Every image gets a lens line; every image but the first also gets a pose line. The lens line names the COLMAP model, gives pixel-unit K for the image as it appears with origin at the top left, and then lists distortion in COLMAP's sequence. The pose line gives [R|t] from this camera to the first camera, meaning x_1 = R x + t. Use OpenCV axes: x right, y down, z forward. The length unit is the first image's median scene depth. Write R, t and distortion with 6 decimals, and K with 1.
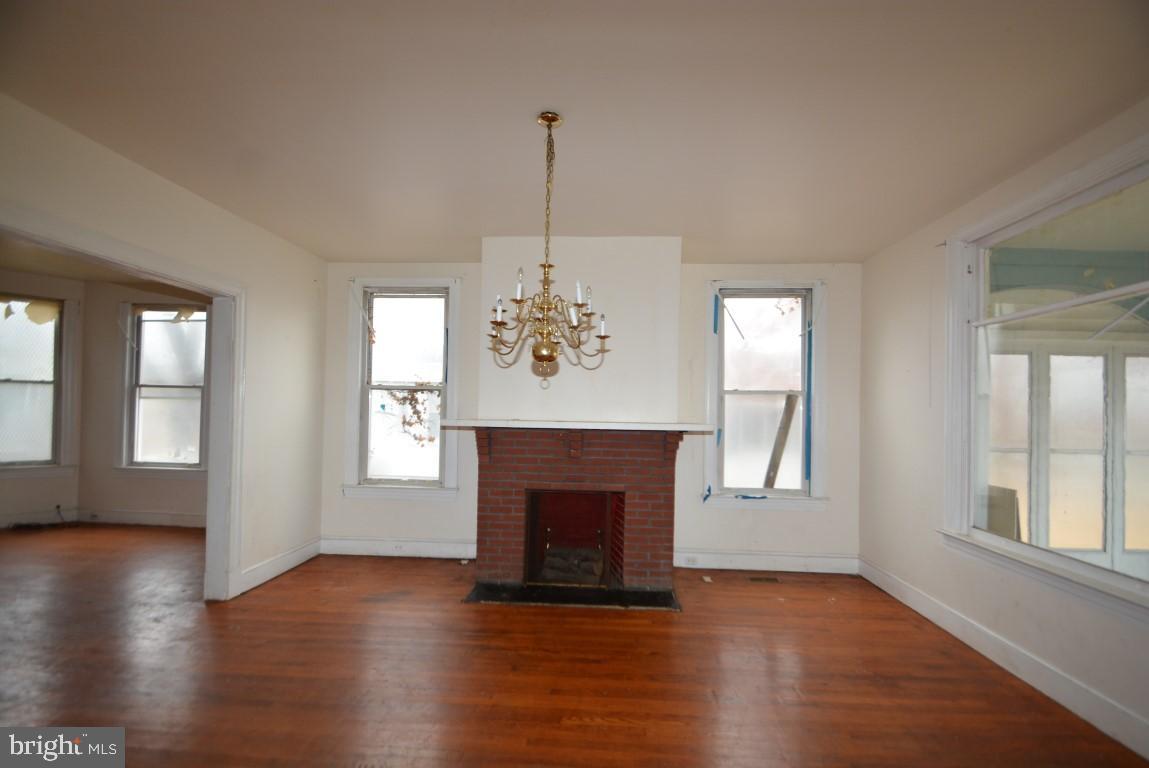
lens RADIAL K [[499.5, 0, 571.5], [0, 499.5, 399.0], [0, 0, 1]] dist [0.003258, -0.010719]
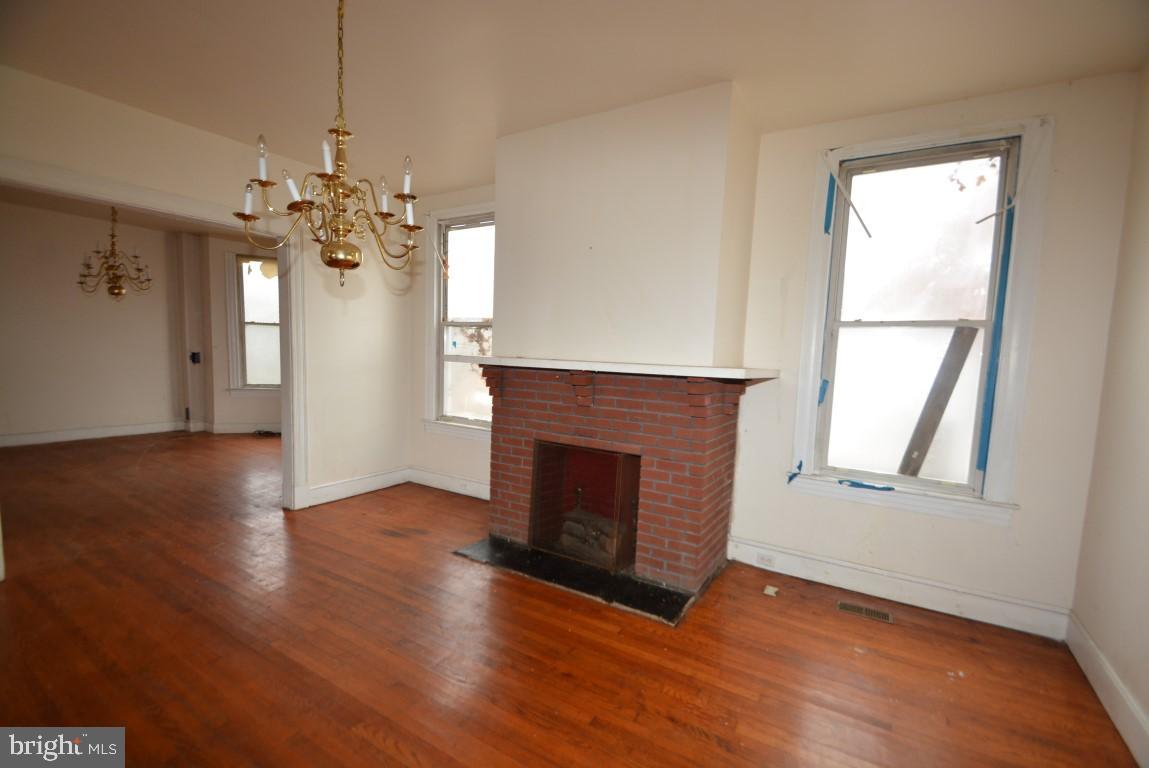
lens RADIAL K [[499.5, 0, 569.6], [0, 499.5, 398.7], [0, 0, 1]] dist [0.003258, -0.010719]
pose [[0.883905, 0.058382, -0.464008, 0.306861], [-0.010653, 0.994433, 0.104829, 0.019049], [0.467545, -0.087716, 0.879607, 0.250576]]
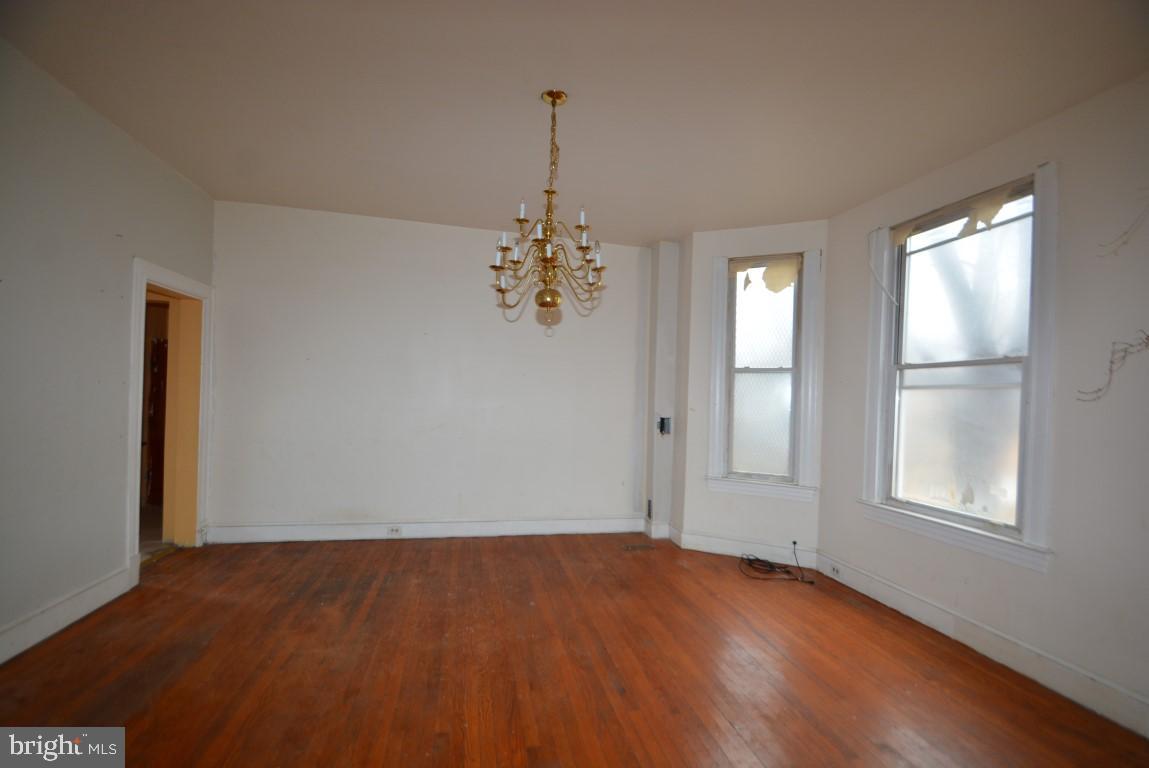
lens RADIAL K [[499.5, 0, 583.4], [0, 499.5, 405.3], [0, 0, 1]] dist [0.003258, -0.010719]
pose [[0.286925, 0.001211, -0.957952, -0.569217], [-0.005257, 0.999986, -0.000311, 0.026673], [0.957939, 0.005125, 0.286927, 0.653058]]
